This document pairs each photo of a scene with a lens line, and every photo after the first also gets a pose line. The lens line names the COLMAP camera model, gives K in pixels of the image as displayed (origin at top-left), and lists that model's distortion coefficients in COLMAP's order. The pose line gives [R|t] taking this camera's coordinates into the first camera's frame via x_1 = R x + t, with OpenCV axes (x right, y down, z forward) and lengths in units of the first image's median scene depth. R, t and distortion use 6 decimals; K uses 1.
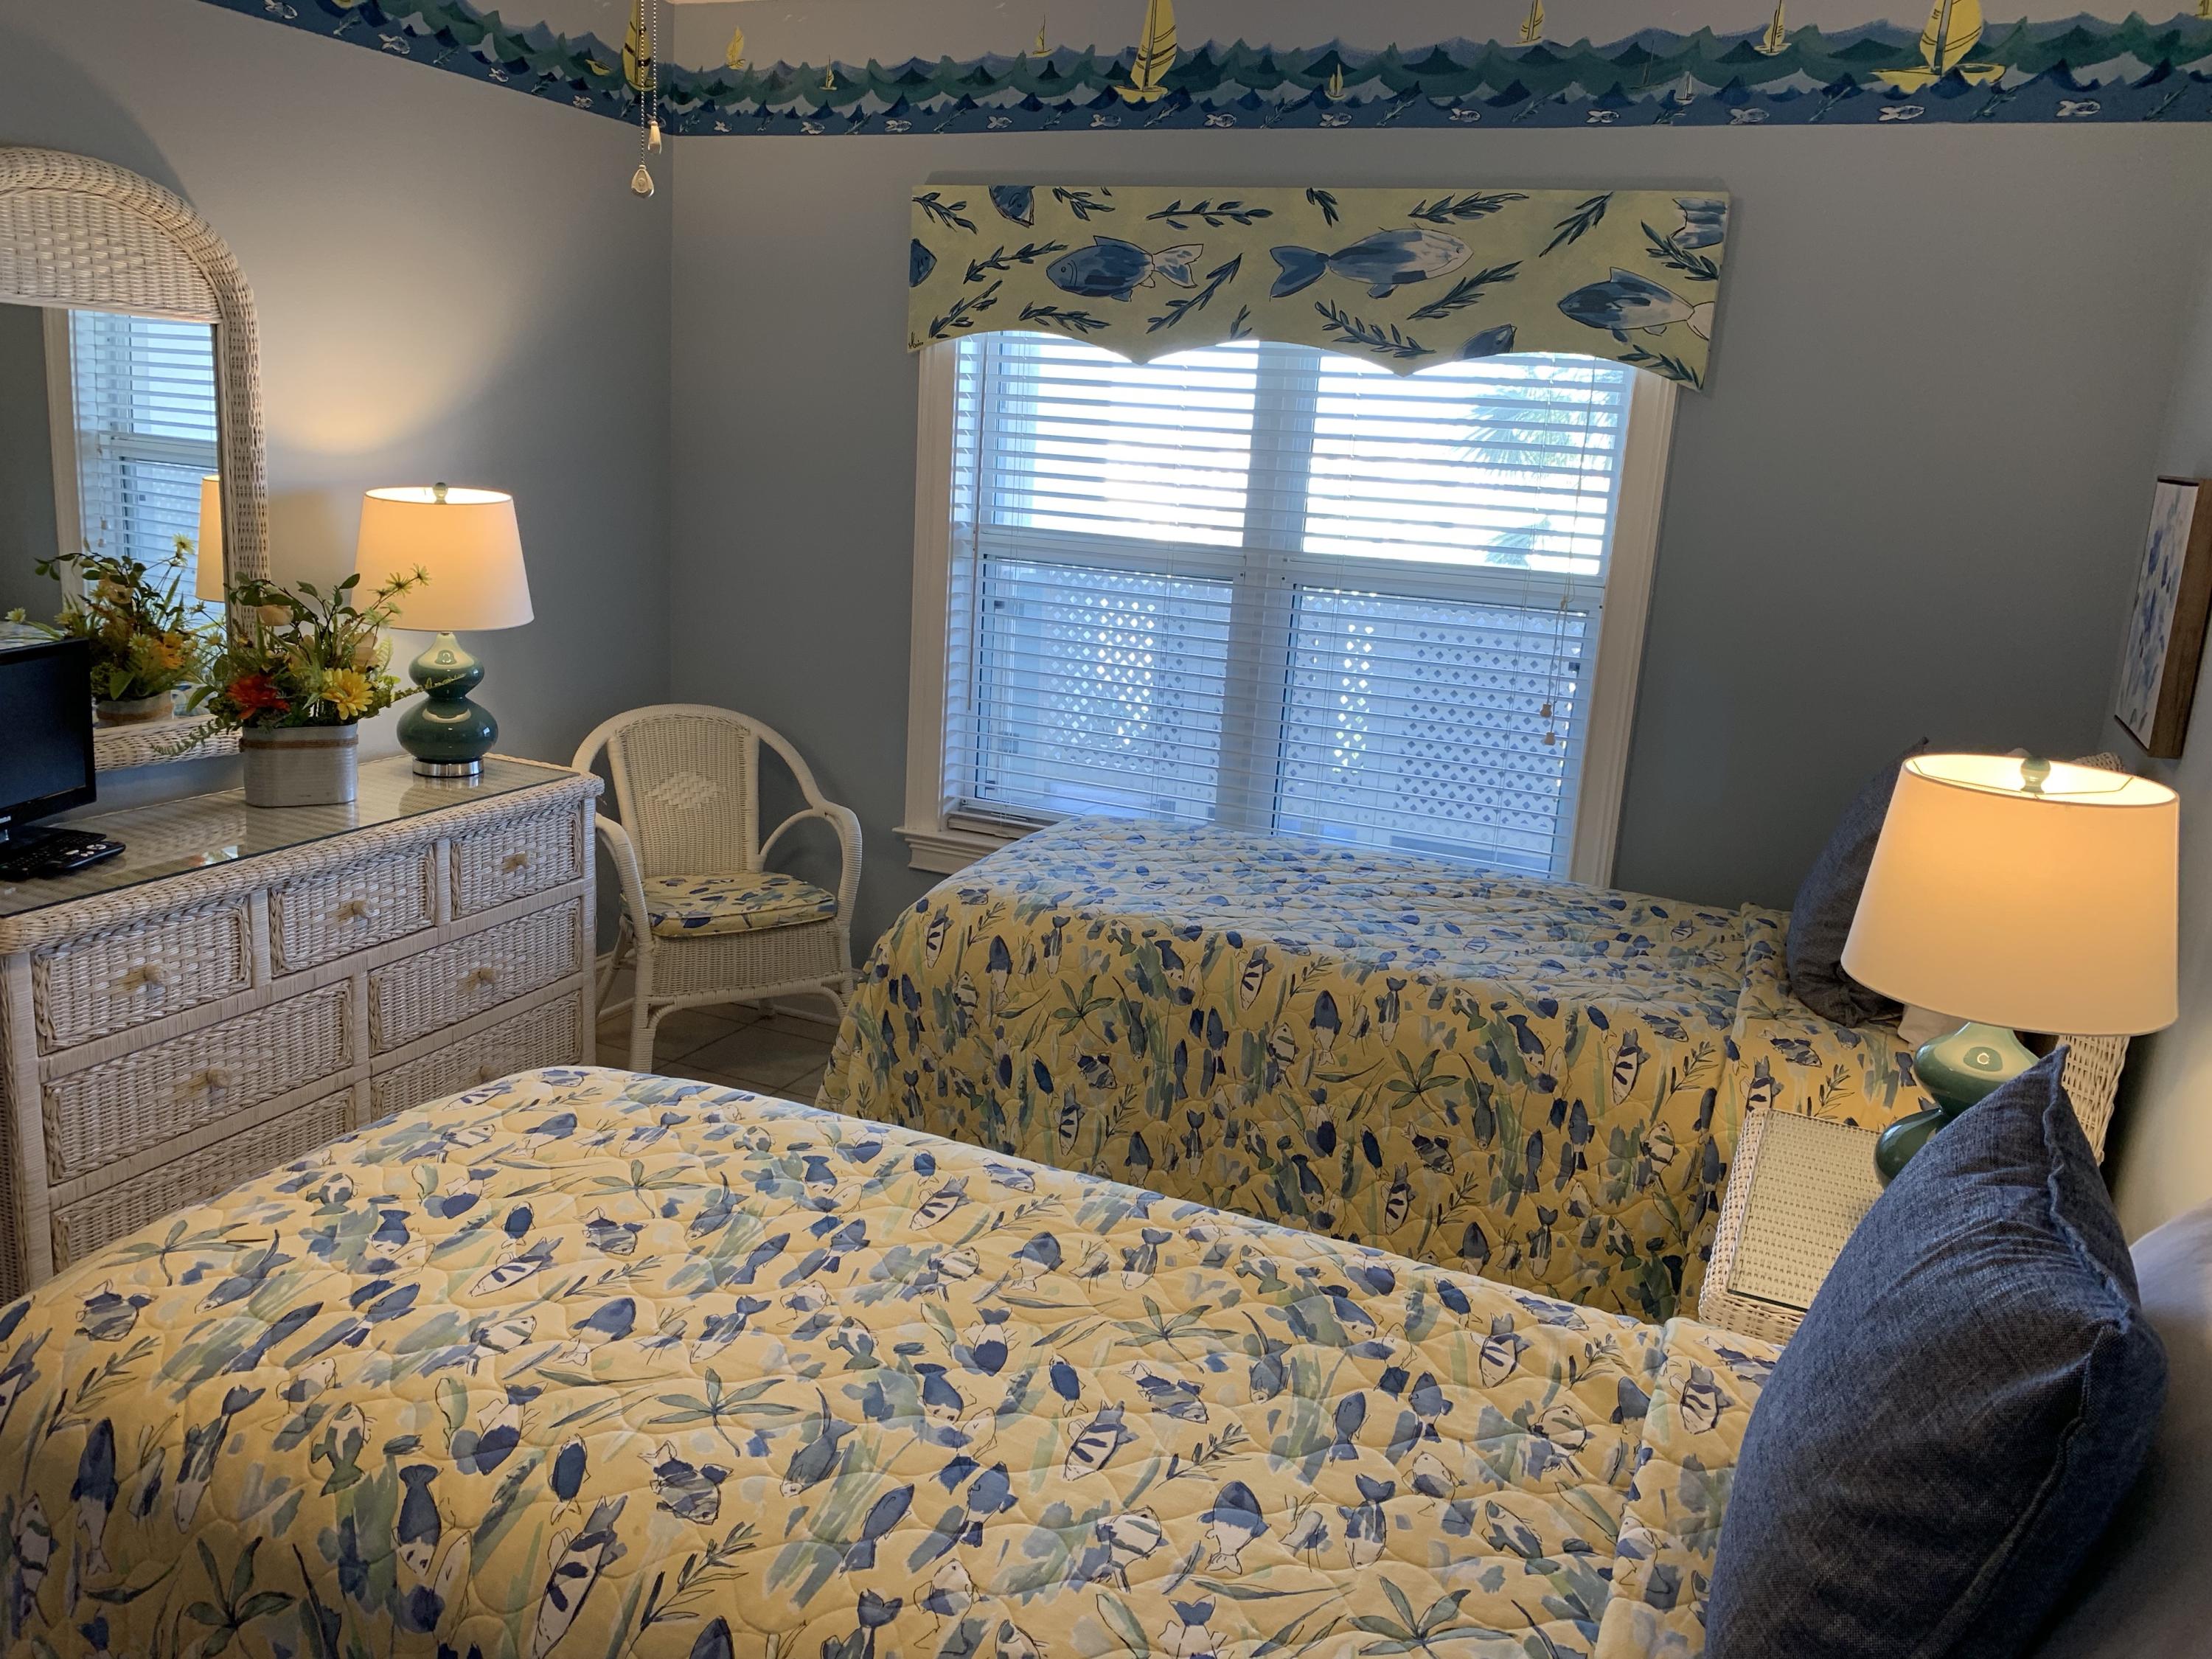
lens RADIAL K [[1689.9, 0, 1115.9], [0, 1689.9, 824.7], [0, 0, 1]] dist [0.047913, -0.055326]
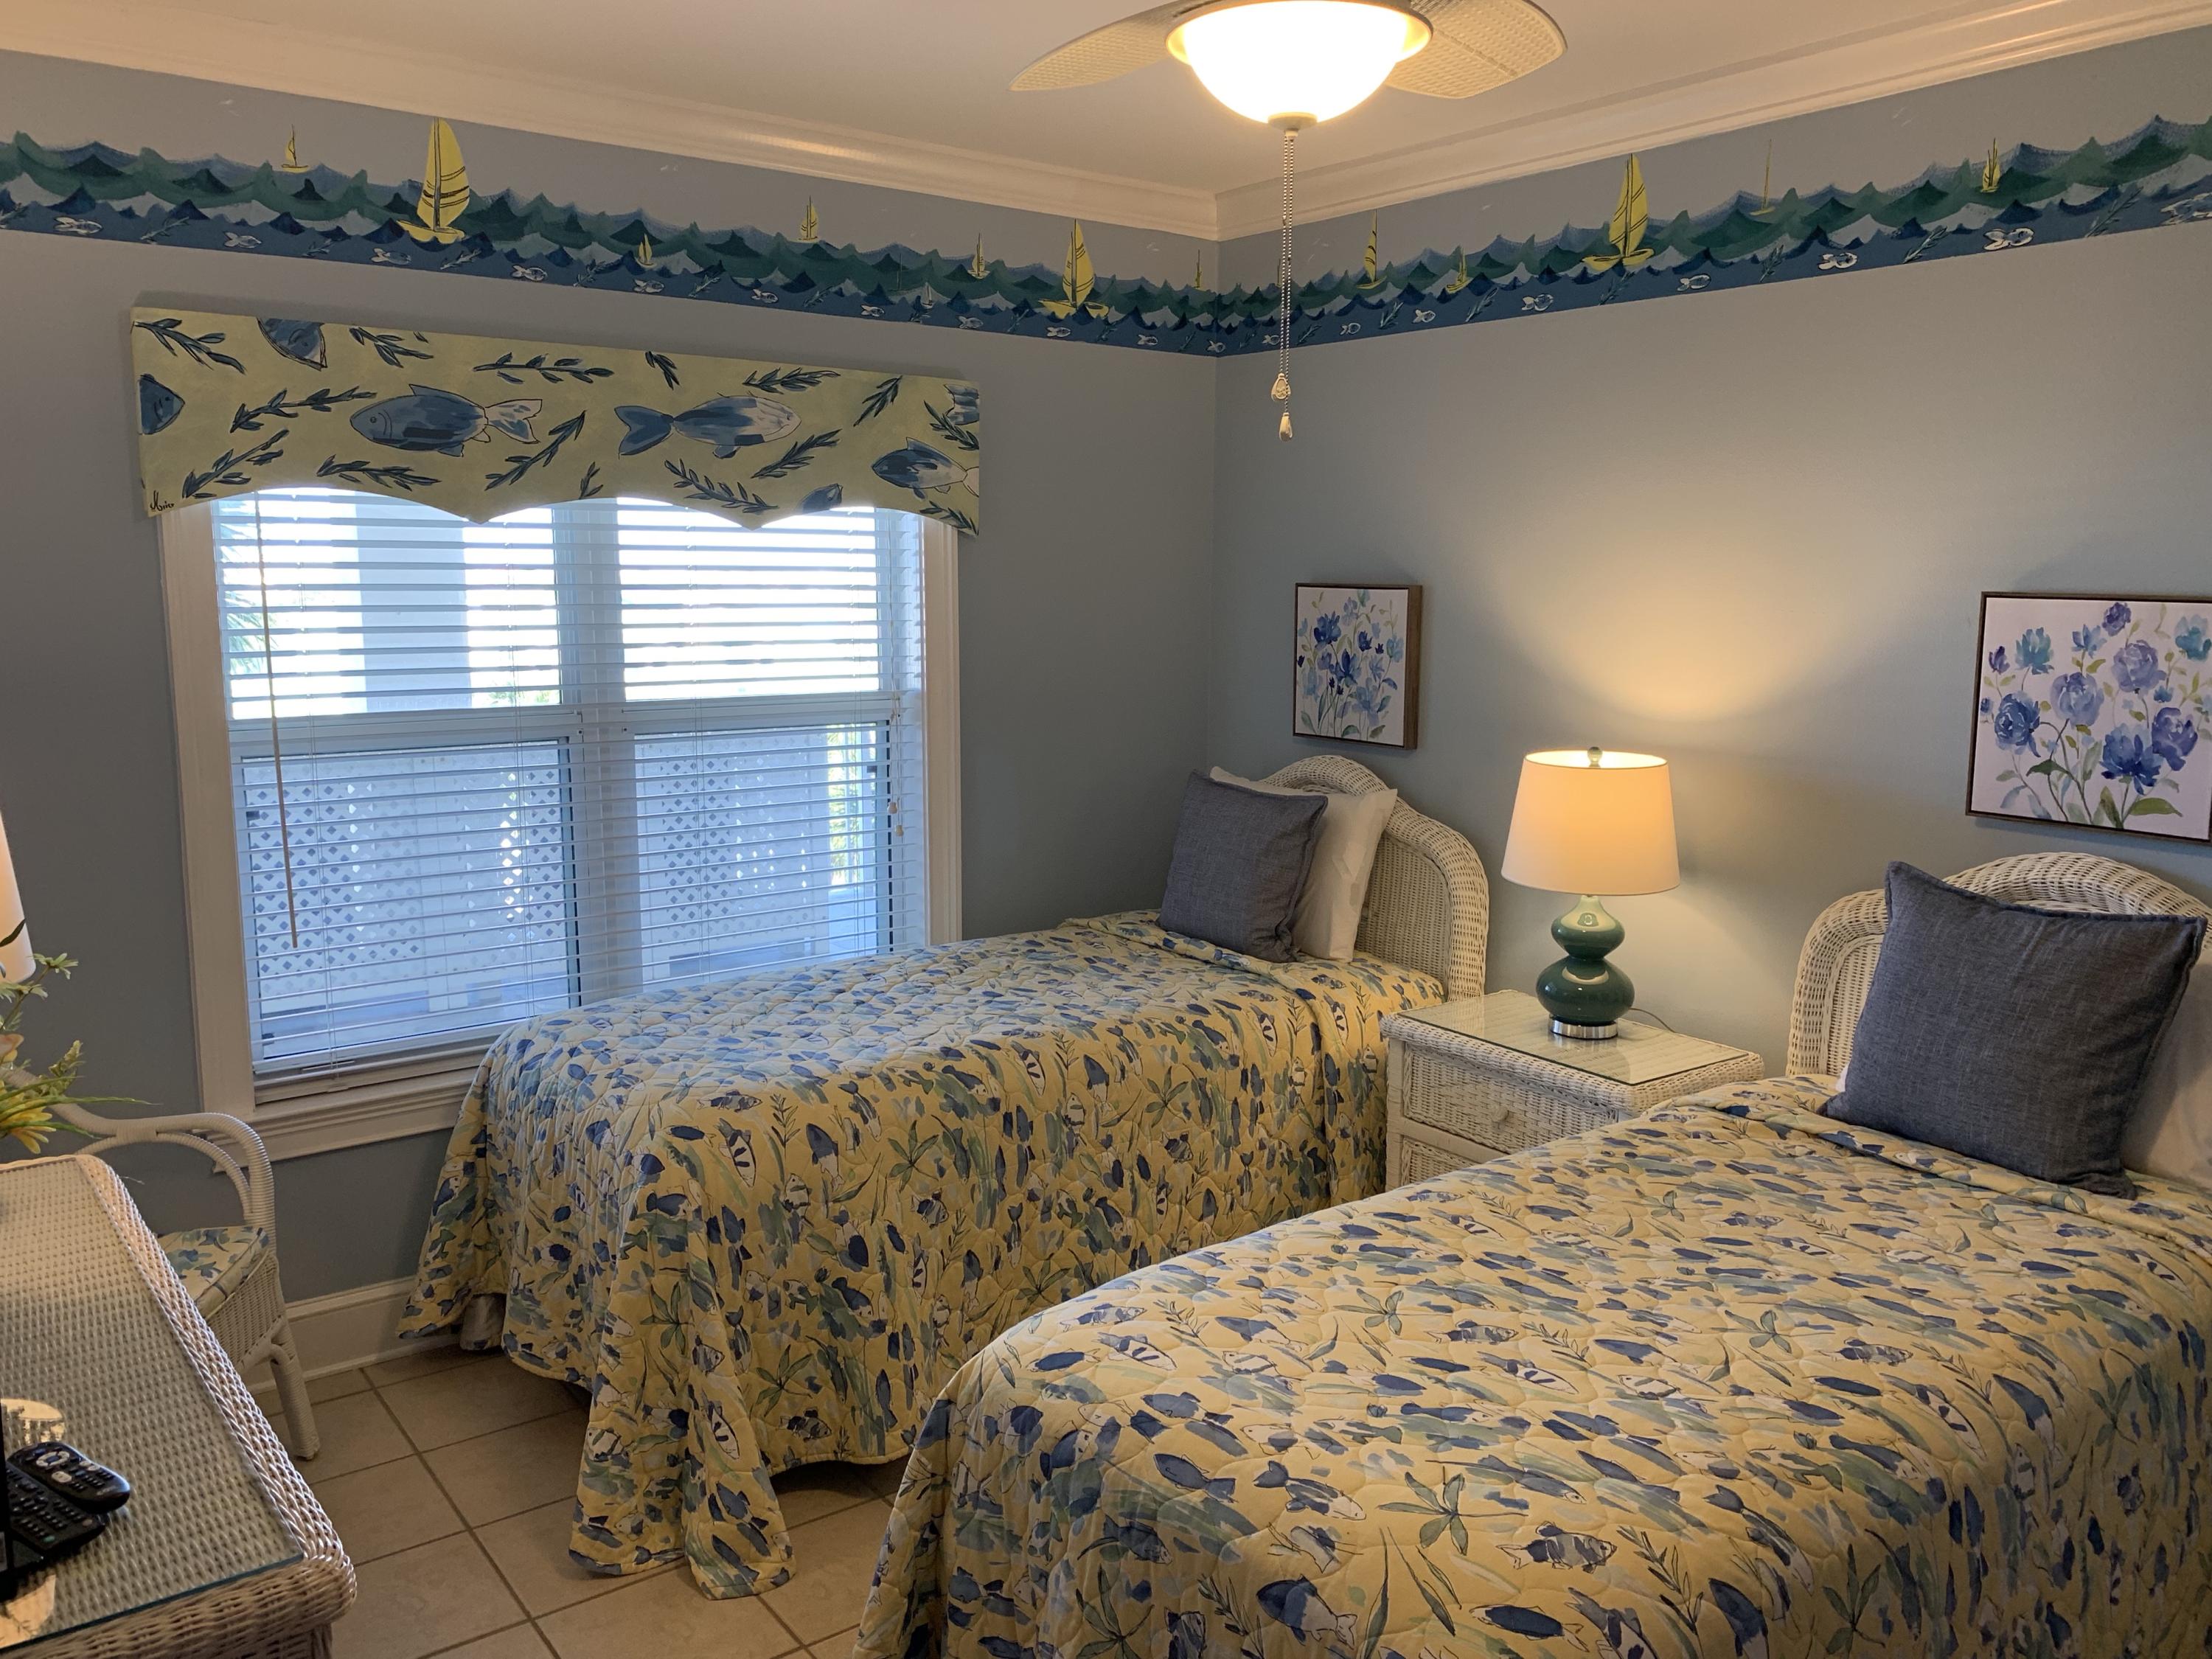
lens RADIAL K [[1689.9, 0, 1095.8], [0, 1689.9, 830.6], [0, 0, 1]] dist [0.047913, -0.055326]
pose [[0.483293, -0.194126, 0.853664, -0.741306], [0.226558, 0.969621, 0.092231, -0.140811], [-0.845635, 0.148830, 0.512592, 0.320409]]
